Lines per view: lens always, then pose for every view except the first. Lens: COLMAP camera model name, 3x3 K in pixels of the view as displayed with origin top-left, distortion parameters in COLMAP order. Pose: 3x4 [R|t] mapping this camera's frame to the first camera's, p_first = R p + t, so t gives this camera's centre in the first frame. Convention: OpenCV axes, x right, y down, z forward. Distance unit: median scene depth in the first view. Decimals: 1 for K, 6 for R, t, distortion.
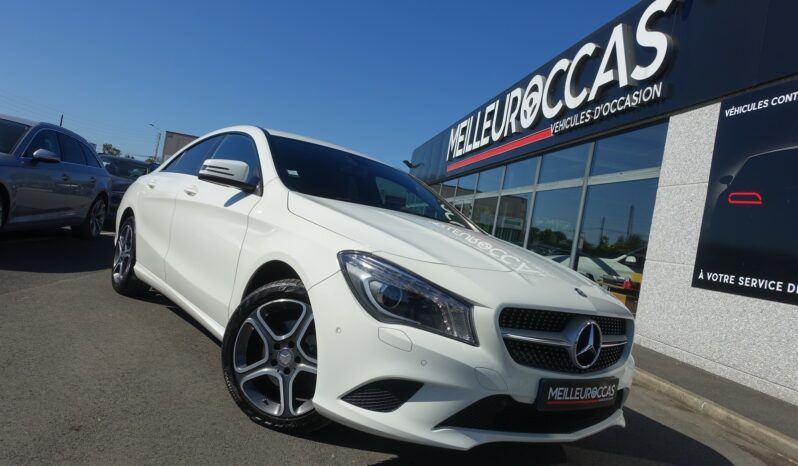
lens RADIAL K [[553.0, 0, 399.0], [0, 553.0, 233.0], [0, 0, 1]] dist [0.000124, 0.001230]
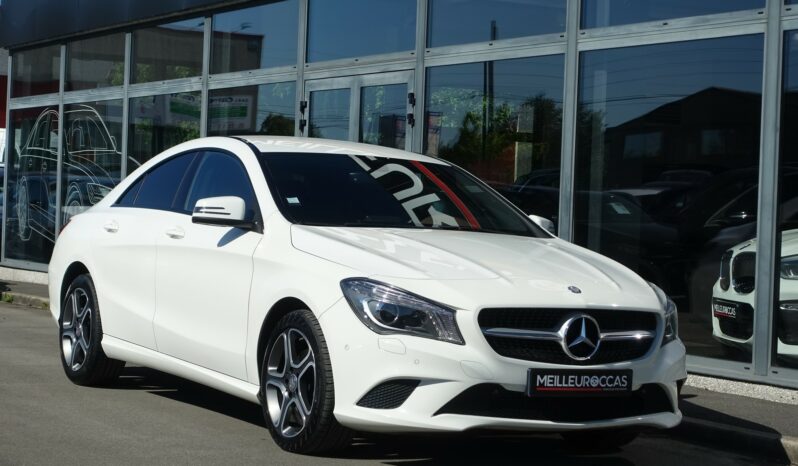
lens RADIAL K [[1863.3, 0, 399.0], [0, 1863.3, 233.0], [0, 0, 1]] dist [-0.056255, -0.316857]
pose [[0.979389, -0.132190, -0.152719, 0.589467], [0.131638, 0.991202, -0.013765, 0.006818], [0.153195, -0.006623, 0.988174, -2.677261]]
